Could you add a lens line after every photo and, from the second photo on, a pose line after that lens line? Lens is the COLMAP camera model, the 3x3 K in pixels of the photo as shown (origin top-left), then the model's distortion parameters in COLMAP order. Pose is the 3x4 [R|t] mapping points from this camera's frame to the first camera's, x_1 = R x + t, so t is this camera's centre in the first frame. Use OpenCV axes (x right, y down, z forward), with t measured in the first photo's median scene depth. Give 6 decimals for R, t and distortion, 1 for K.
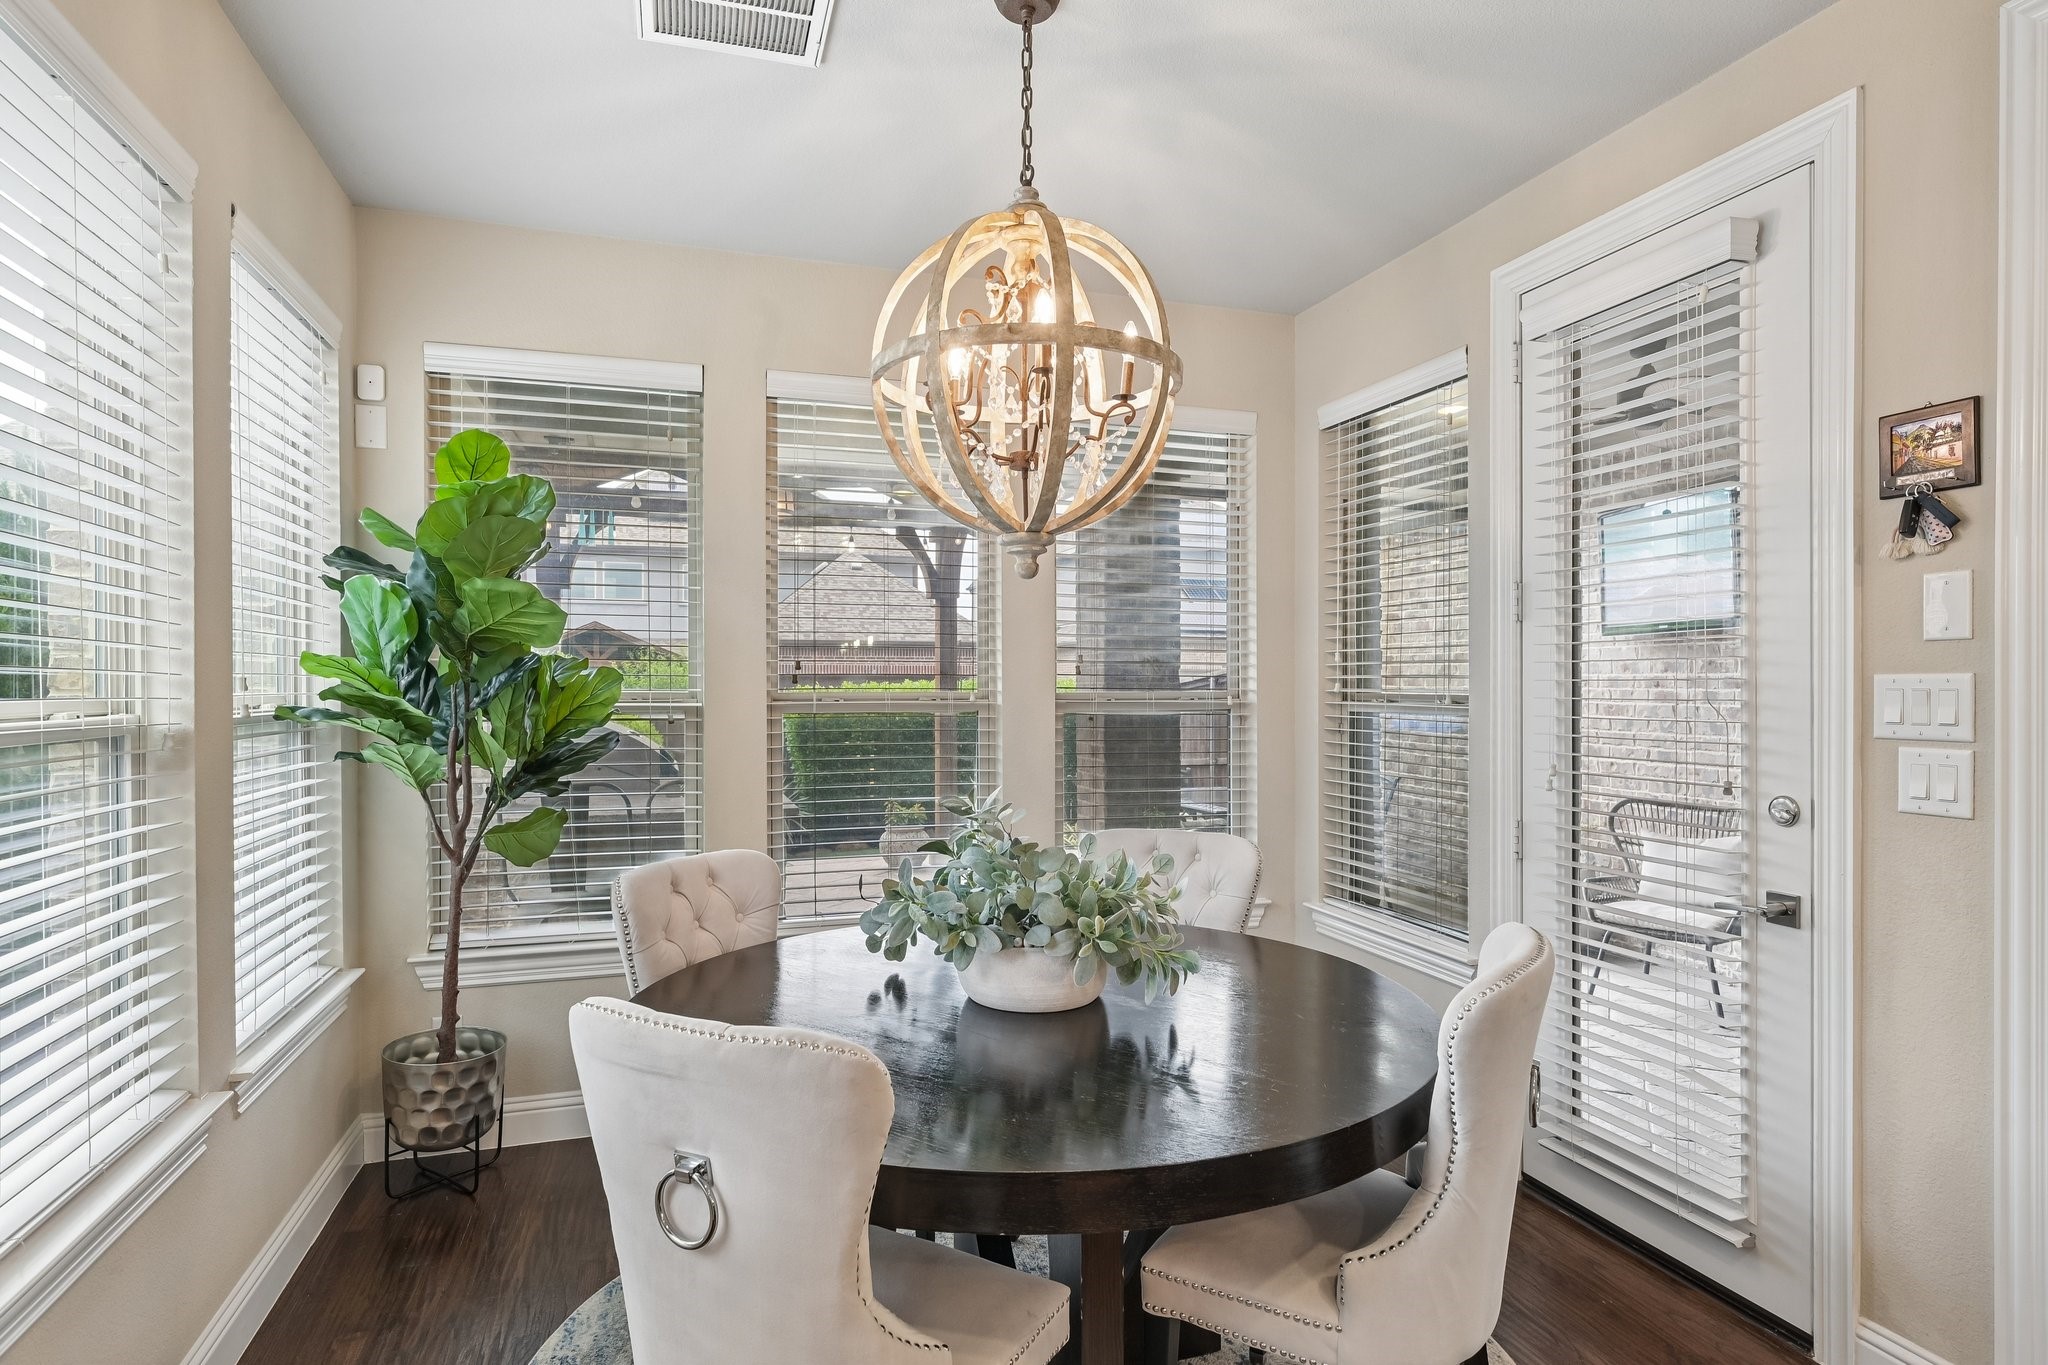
lens RADIAL K [[1102.5, 0, 1032.4], [0, 1102.5, 689.1], [0, 0, 1]] dist [-0.000725, -0.000516]
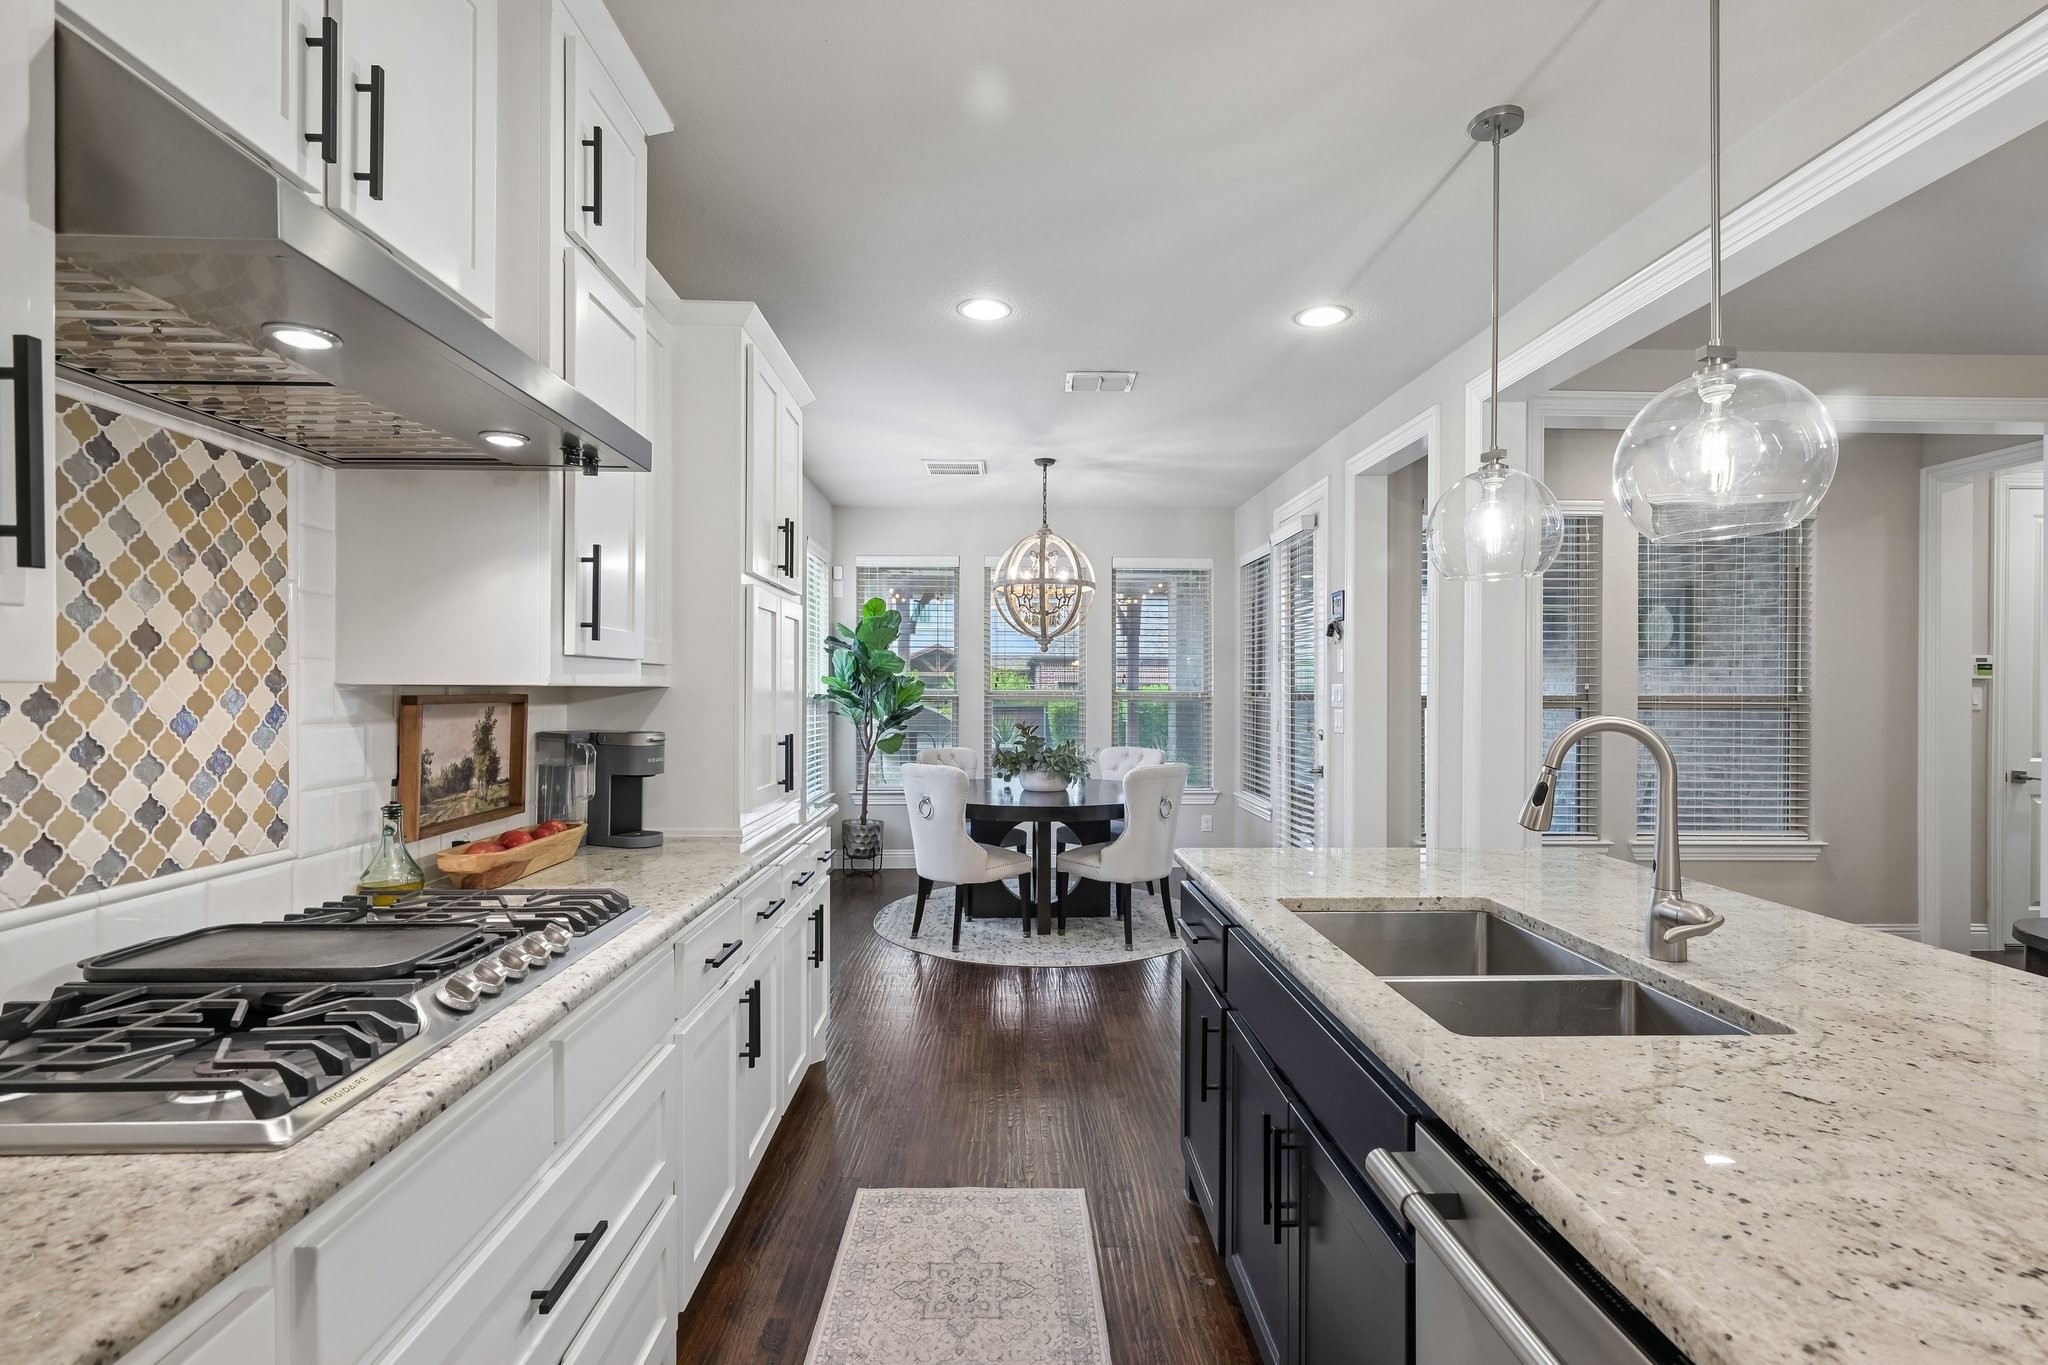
lens RADIAL K [[937.3, 0, 1026.5], [0, 937.3, 693.0], [0, 0, 1]] dist [-0.002413, 0.000089]
pose [[0.958538, 0.005140, -0.284919, 0.500208], [-0.004807, 0.999987, 0.001869, 0.004570], [0.284925, -0.000422, 0.958550, -1.079537]]
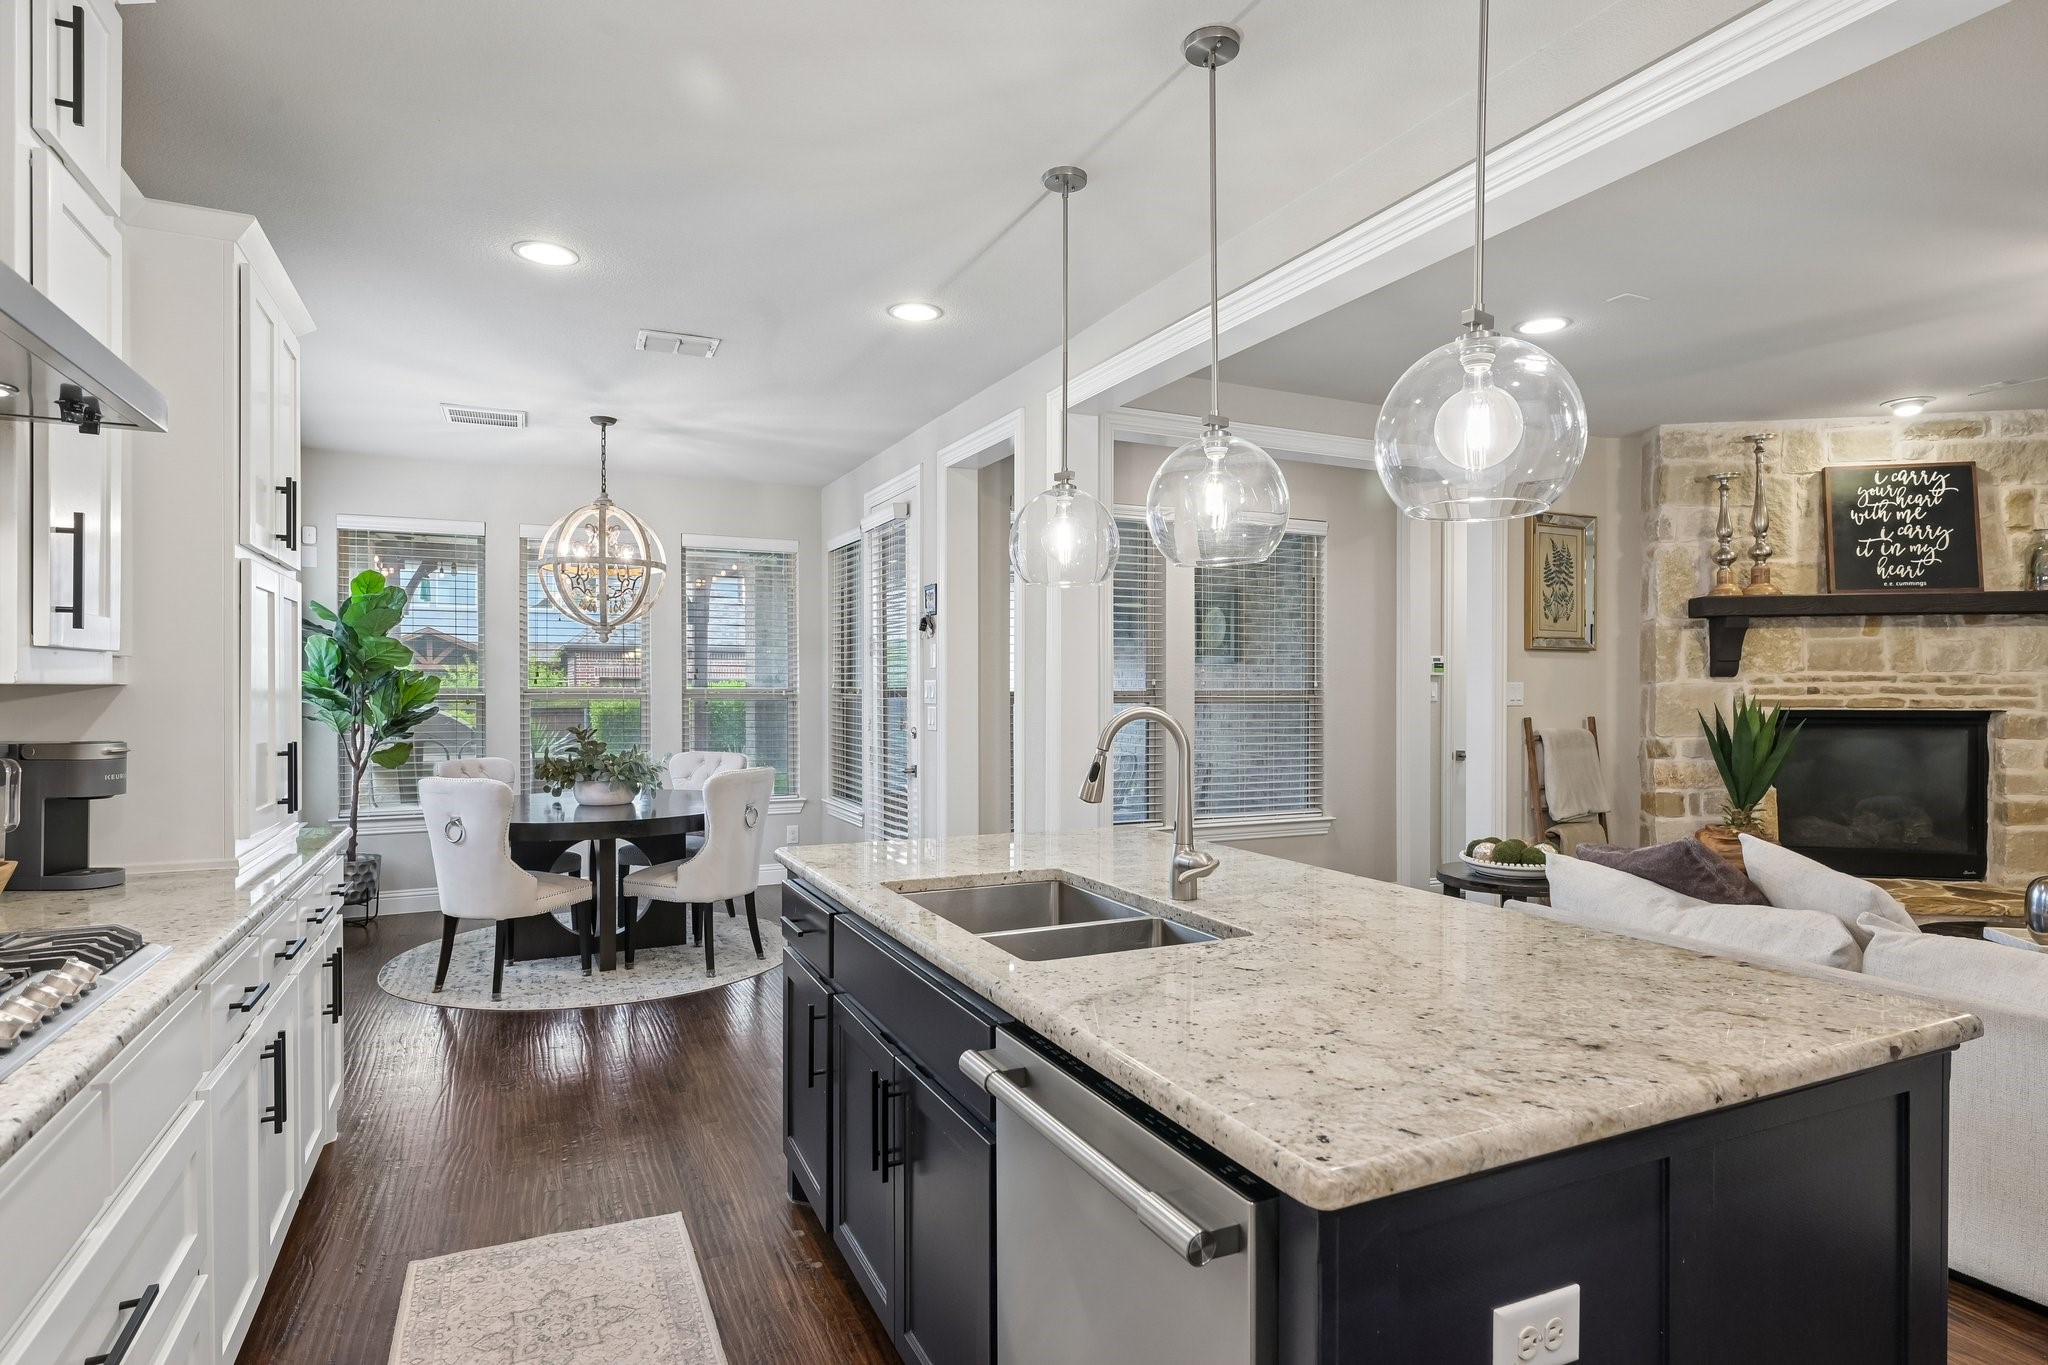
lens RADIAL K [[1102.5, 0, 1028.0], [0, 1102.5, 693.1], [0, 0, 1]] dist [-0.000725, -0.000516]
pose [[0.992817, 0.000485, 0.119645, 0.494963], [-0.000936, 0.999993, 0.003715, 0.004163], [-0.119643, -0.003801, 0.992810, -1.234253]]
